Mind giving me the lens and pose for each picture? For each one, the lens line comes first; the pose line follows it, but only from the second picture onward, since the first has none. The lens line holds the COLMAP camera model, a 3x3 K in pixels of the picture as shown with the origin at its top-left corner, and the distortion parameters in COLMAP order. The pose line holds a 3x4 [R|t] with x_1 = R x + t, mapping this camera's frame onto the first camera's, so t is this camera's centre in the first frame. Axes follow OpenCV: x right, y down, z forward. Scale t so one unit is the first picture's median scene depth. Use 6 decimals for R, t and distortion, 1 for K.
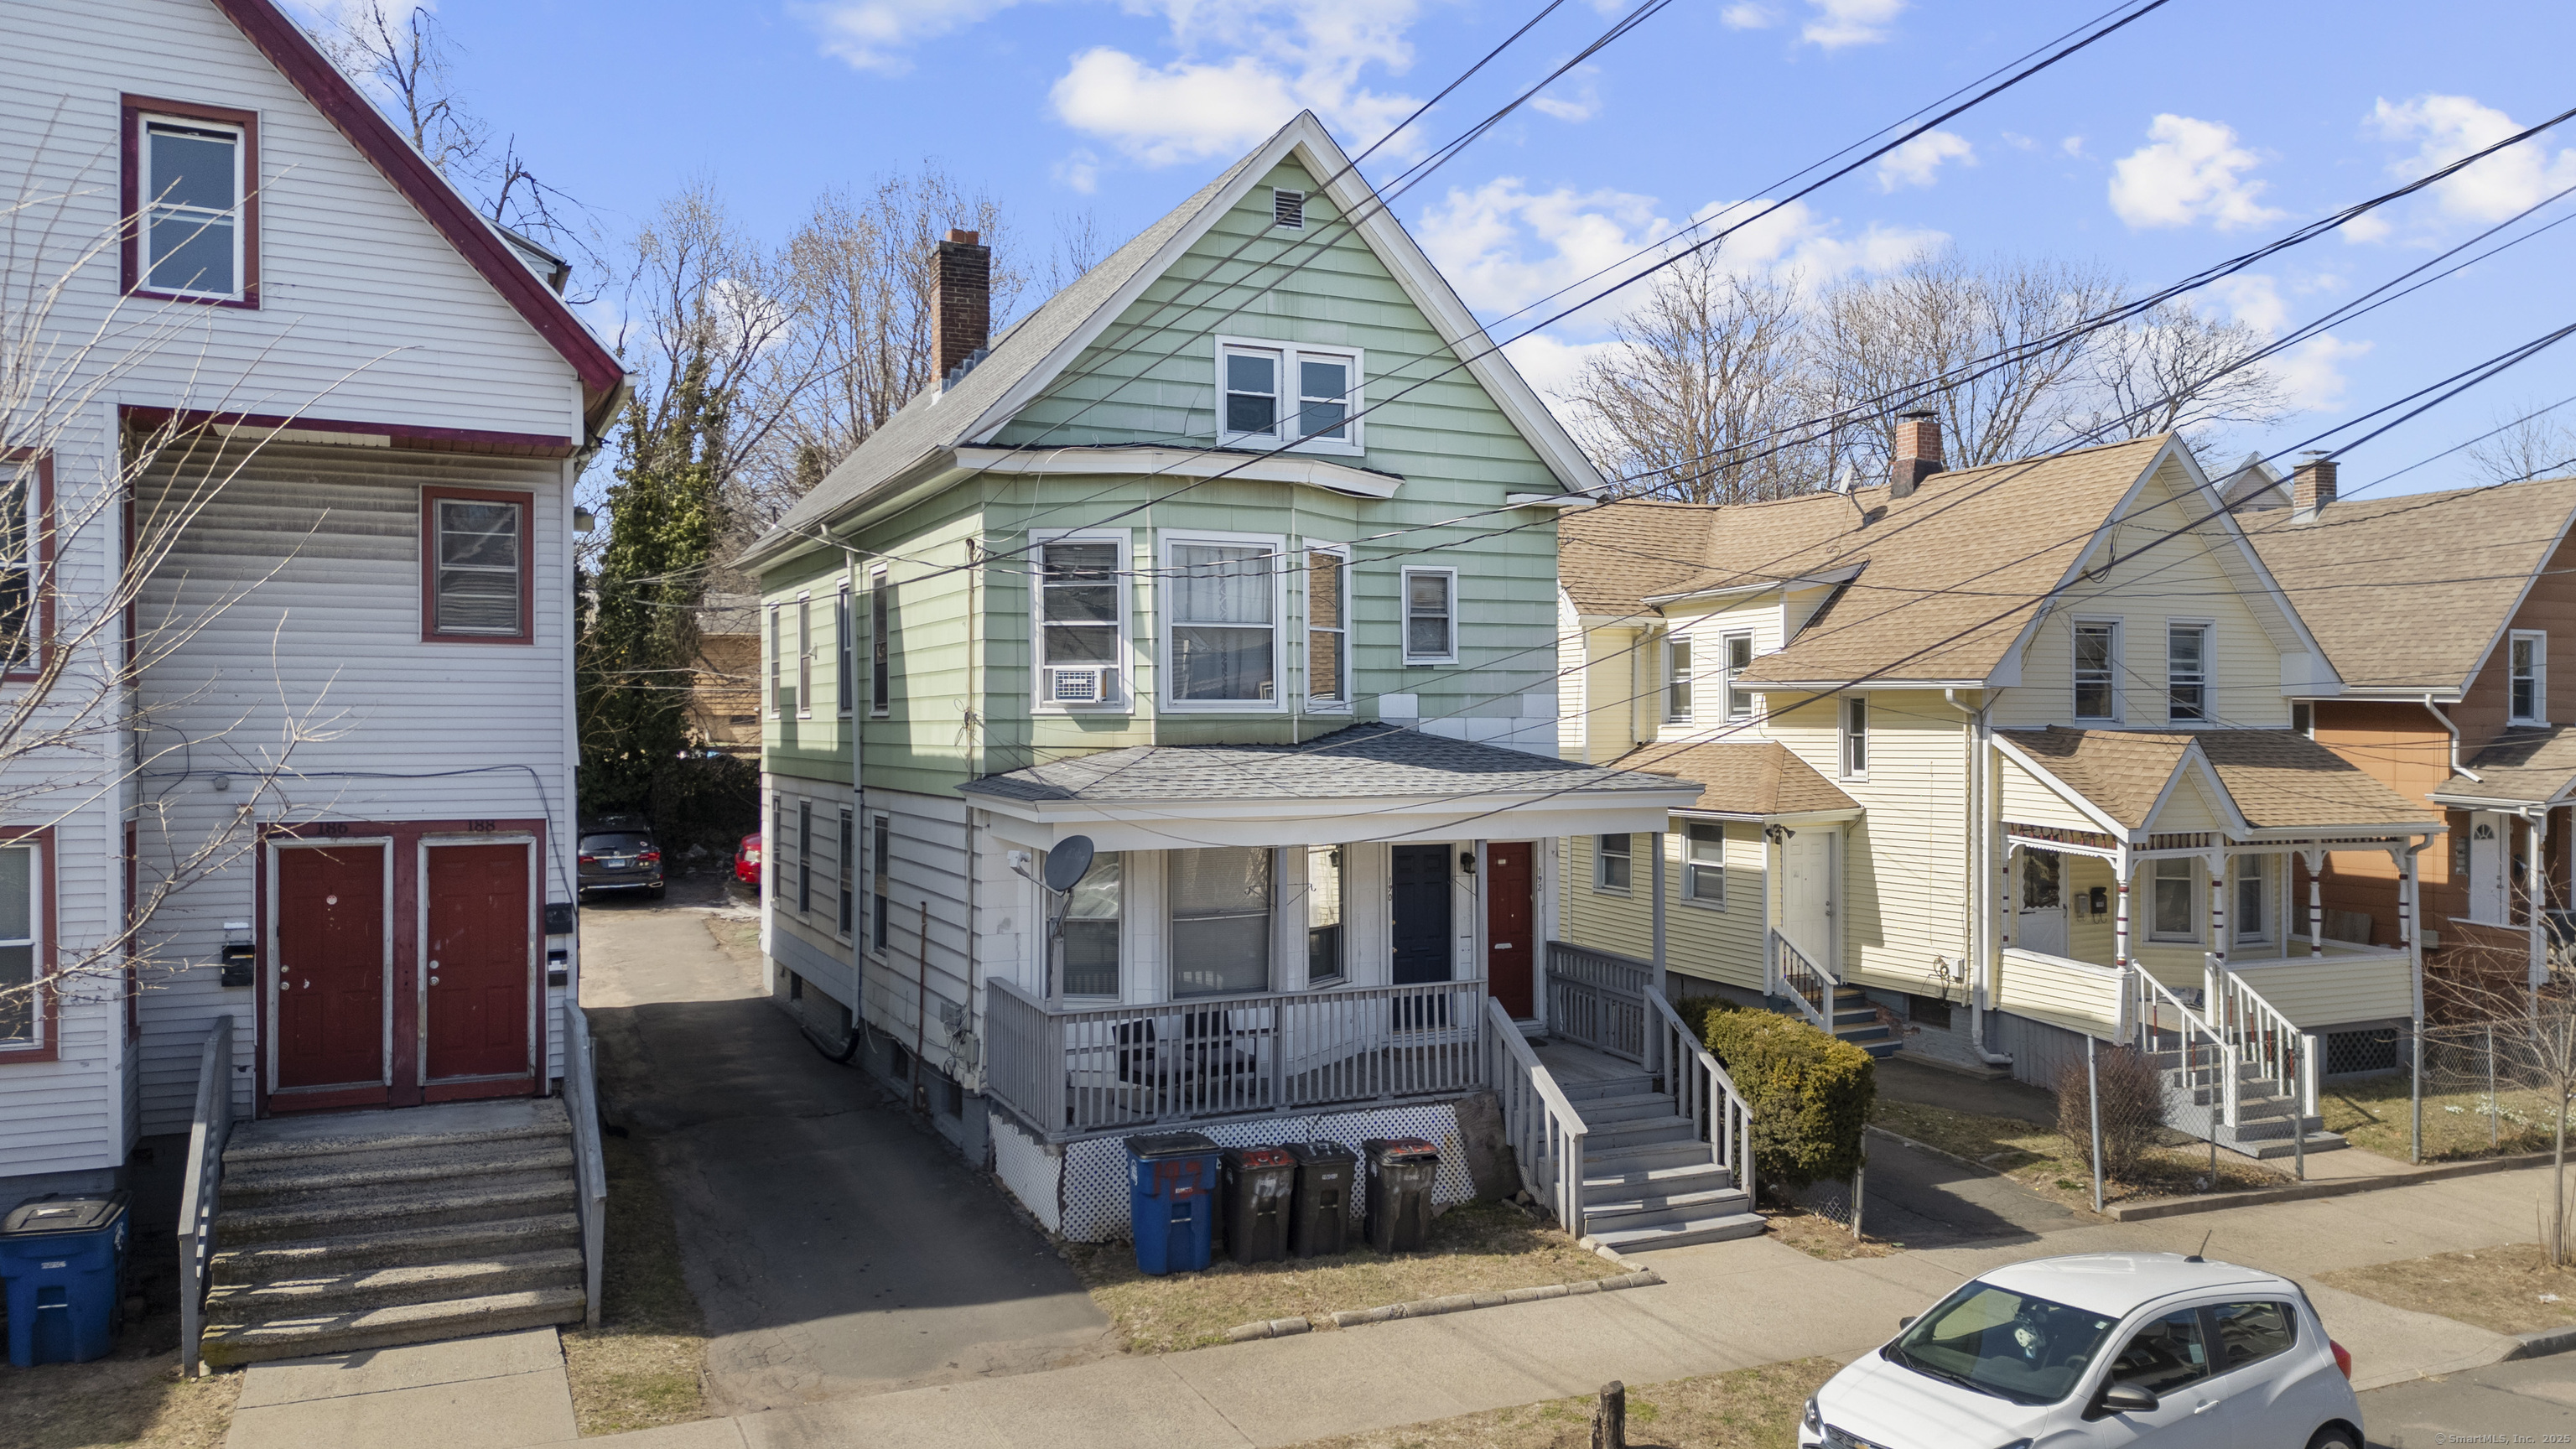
lens RADIAL K [[1819.9, 0, 1308.5], [0, 1819.9, 712.1], [0, 0, 1]] dist [0.069164, -0.062198]
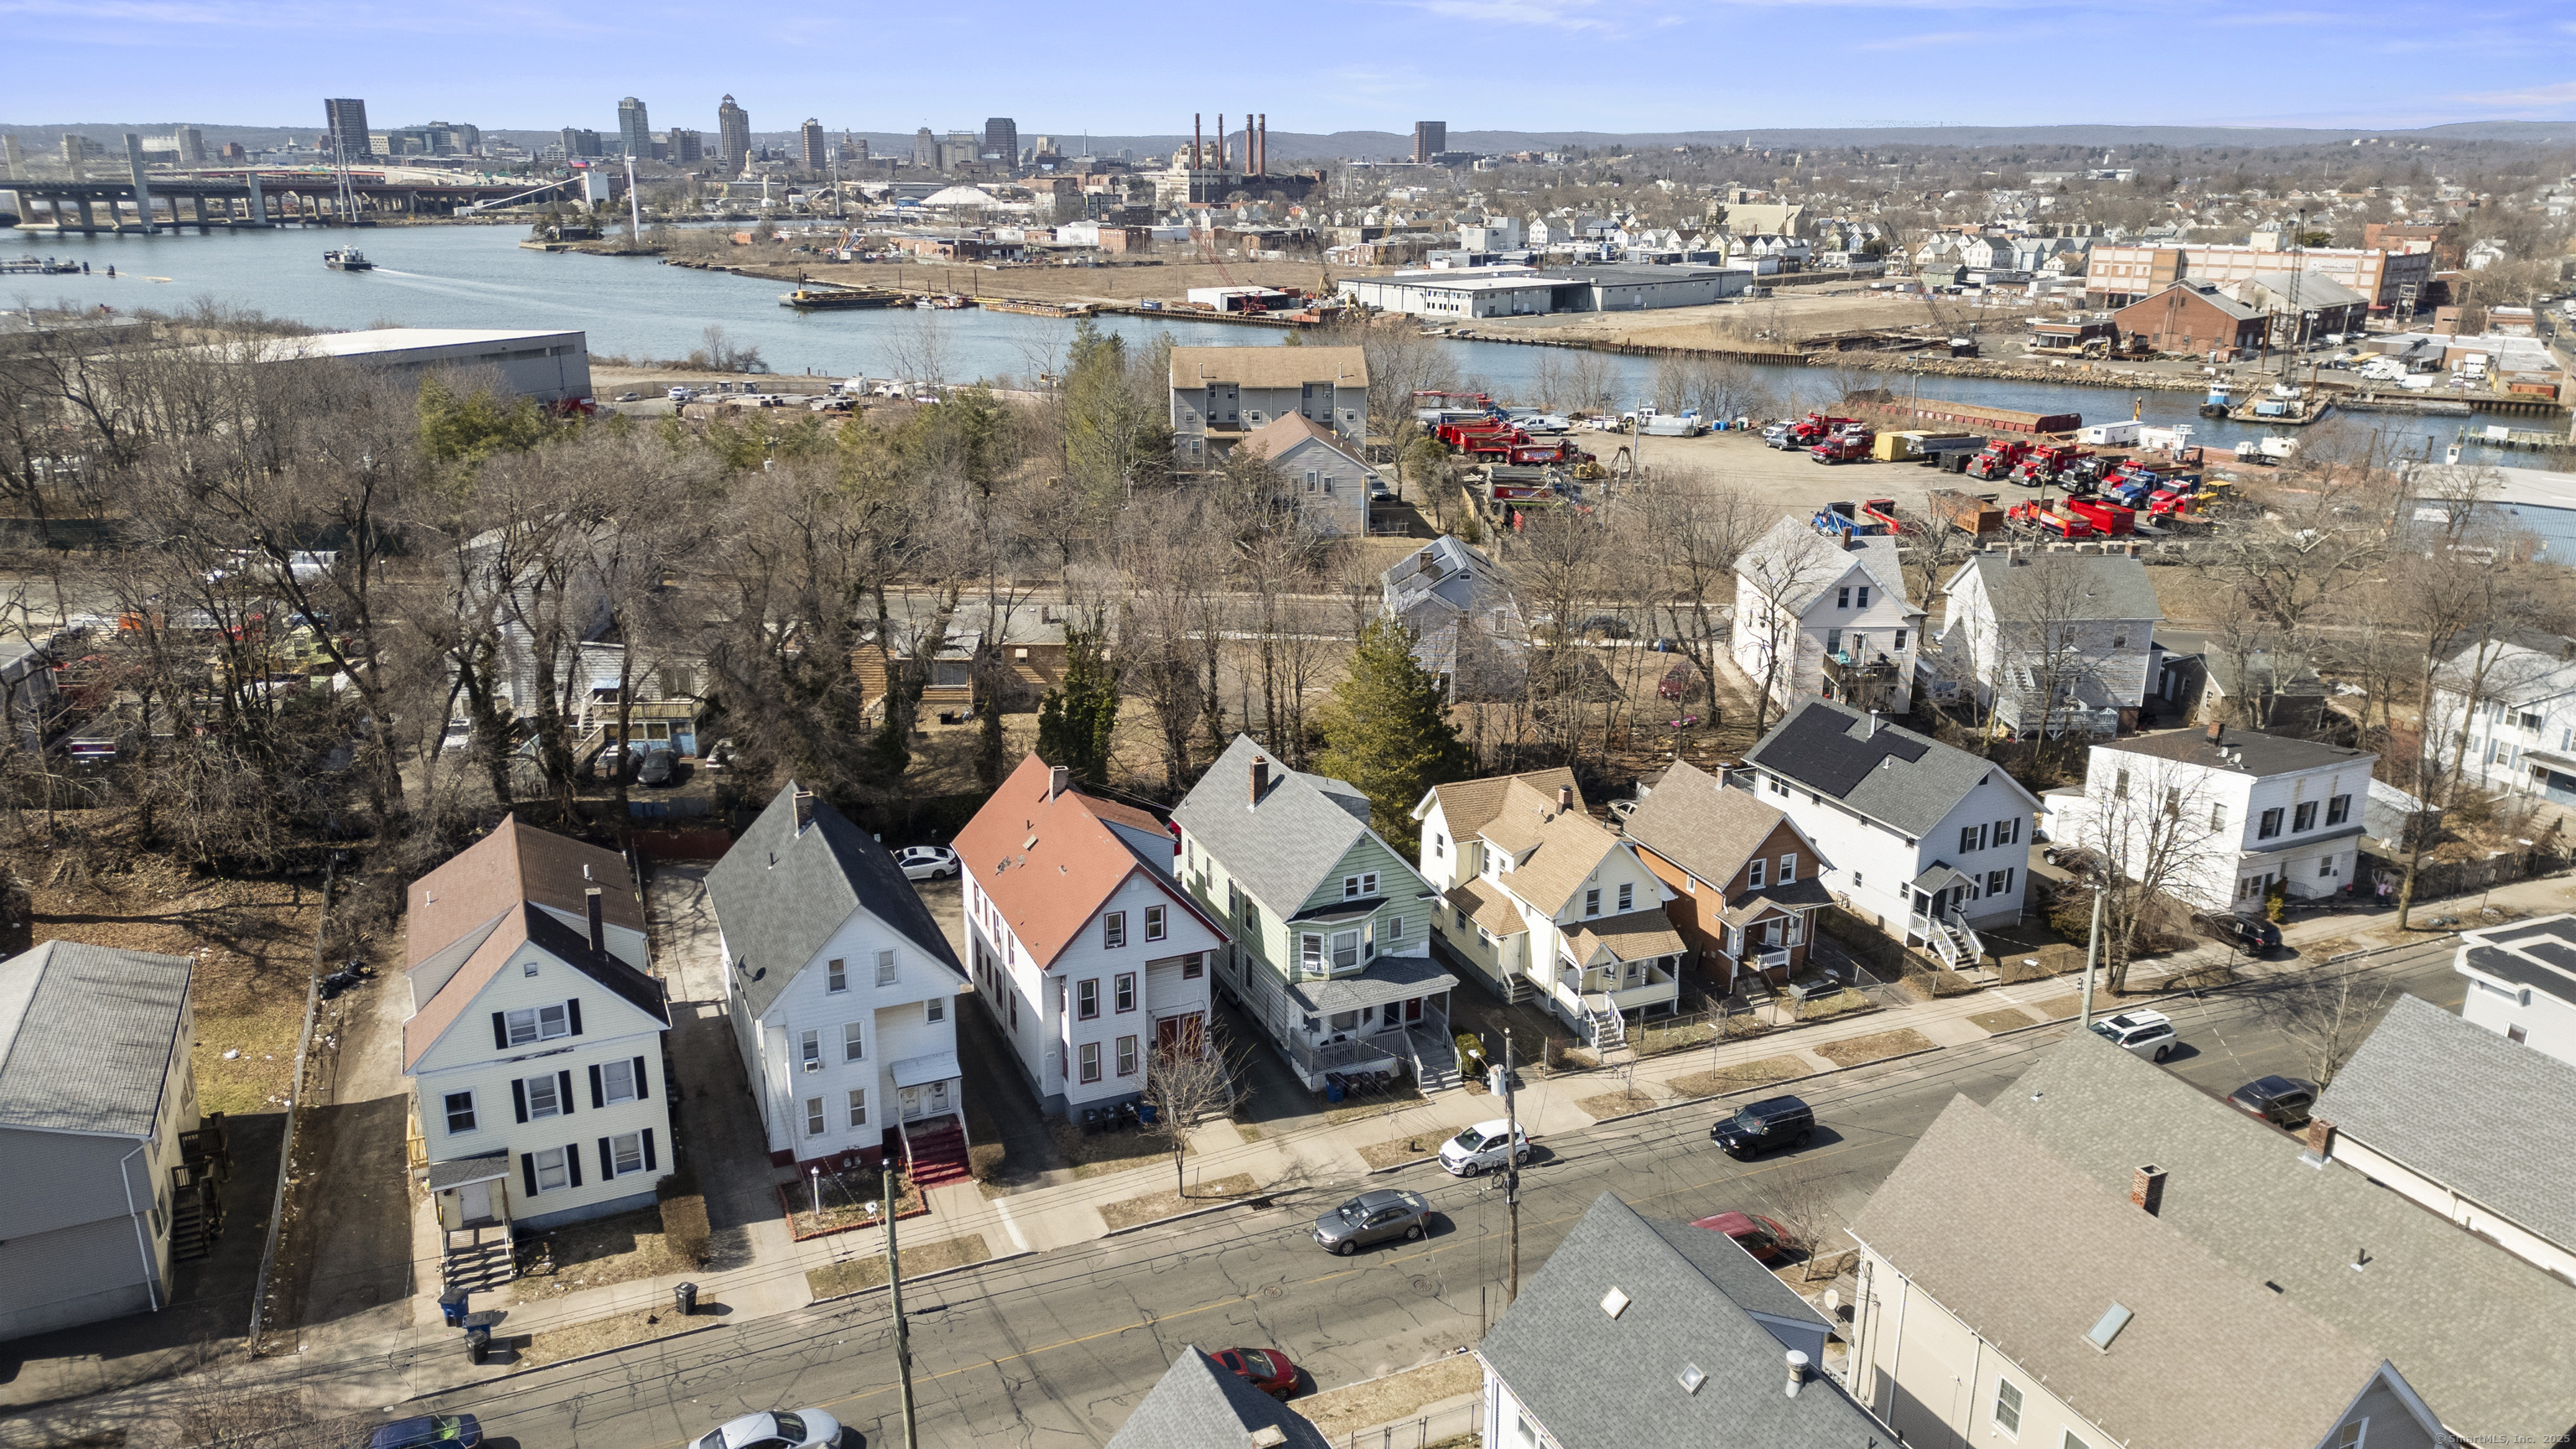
lens RADIAL K [[1819.9, 0, 1307.0], [0, 1819.9, 674.0], [0, 0, 1]] dist [0.069164, -0.062198]
pose [[0.999617, 0.018639, -0.020448, -0.061918], [-0.012049, 0.958531, 0.284732, -1.923371], [0.024907, -0.284377, 0.958389, -2.971432]]
